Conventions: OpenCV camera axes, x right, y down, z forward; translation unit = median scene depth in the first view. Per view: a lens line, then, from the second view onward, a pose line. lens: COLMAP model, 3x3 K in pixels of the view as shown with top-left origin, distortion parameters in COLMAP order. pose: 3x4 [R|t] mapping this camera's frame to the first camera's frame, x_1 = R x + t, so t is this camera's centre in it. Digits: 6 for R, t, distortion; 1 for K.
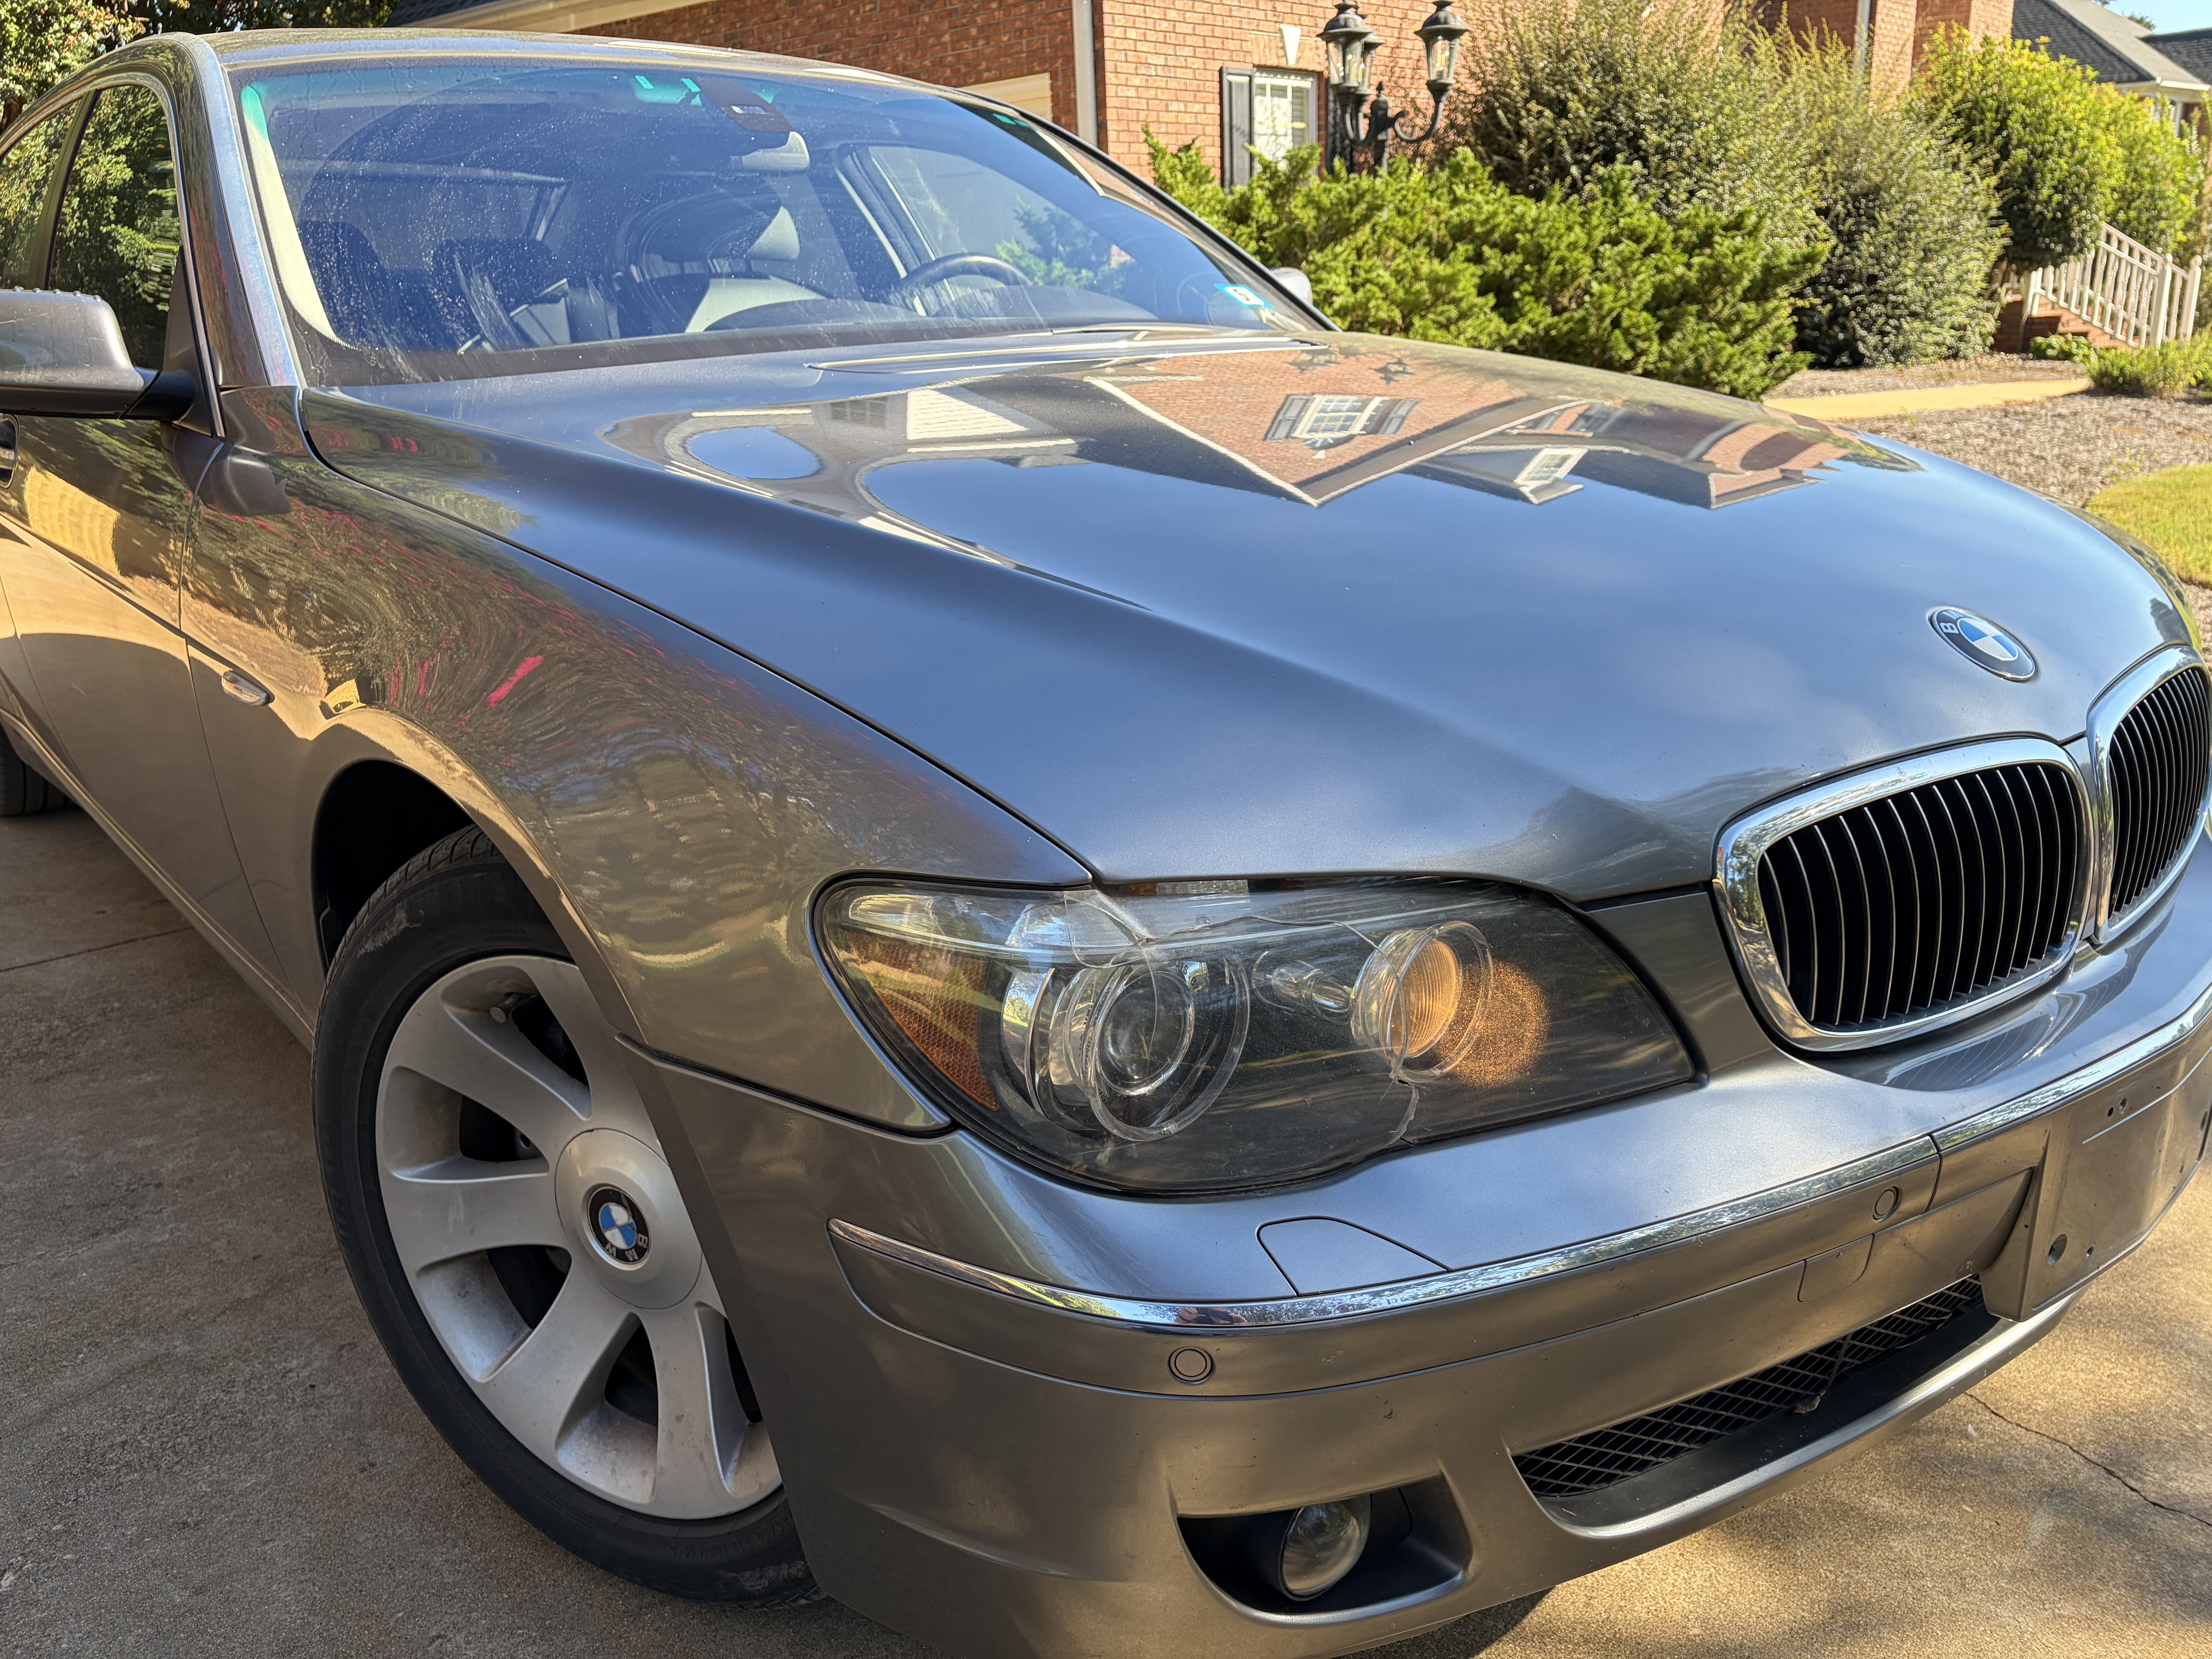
lens RADIAL K [[2045.7, 0, 1443.5], [0, 2045.7, 844.1], [0, 0, 1]] dist [0.057107, -0.056805]
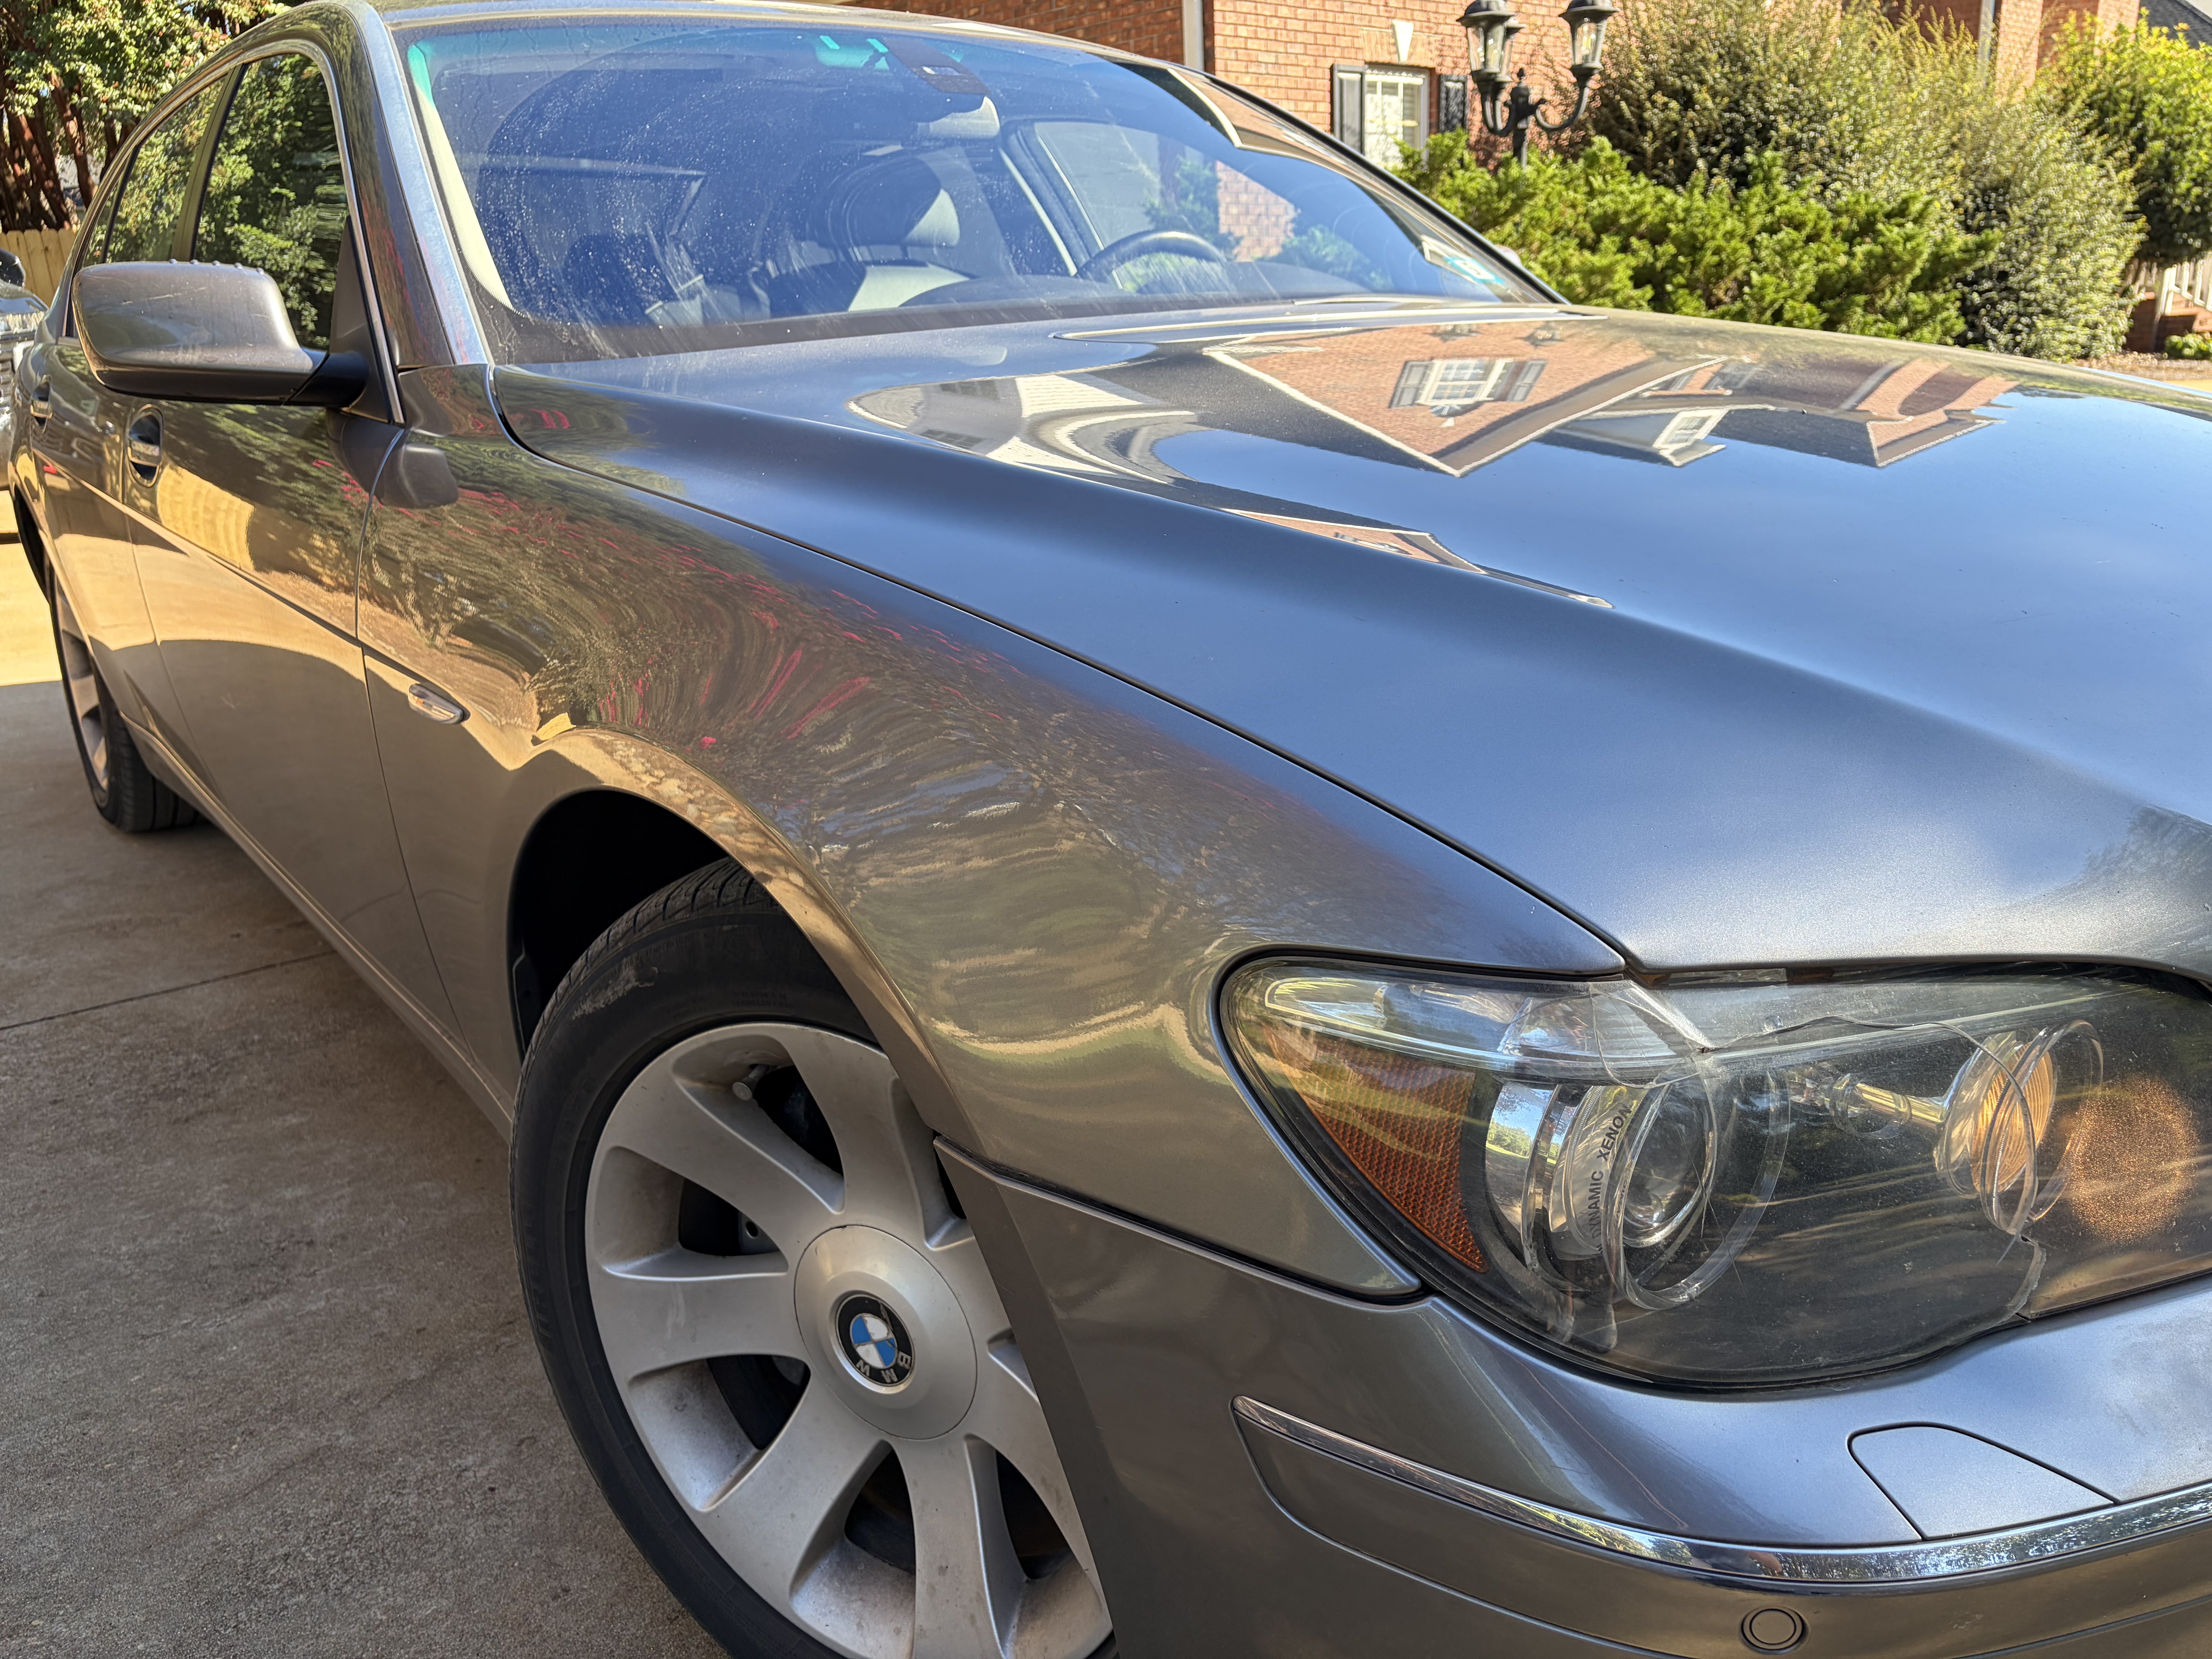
lens RADIAL K [[1692.7, 0, 1140.3], [0, 1692.7, 819.1], [0, 0, 1]] dist [0.032554, -0.020386]
pose [[0.999110, 0.005545, -0.041806, -0.173464], [-0.005650, 0.999981, -0.002402, -0.018280], [0.041792, 0.002636, 0.999123, 0.203741]]
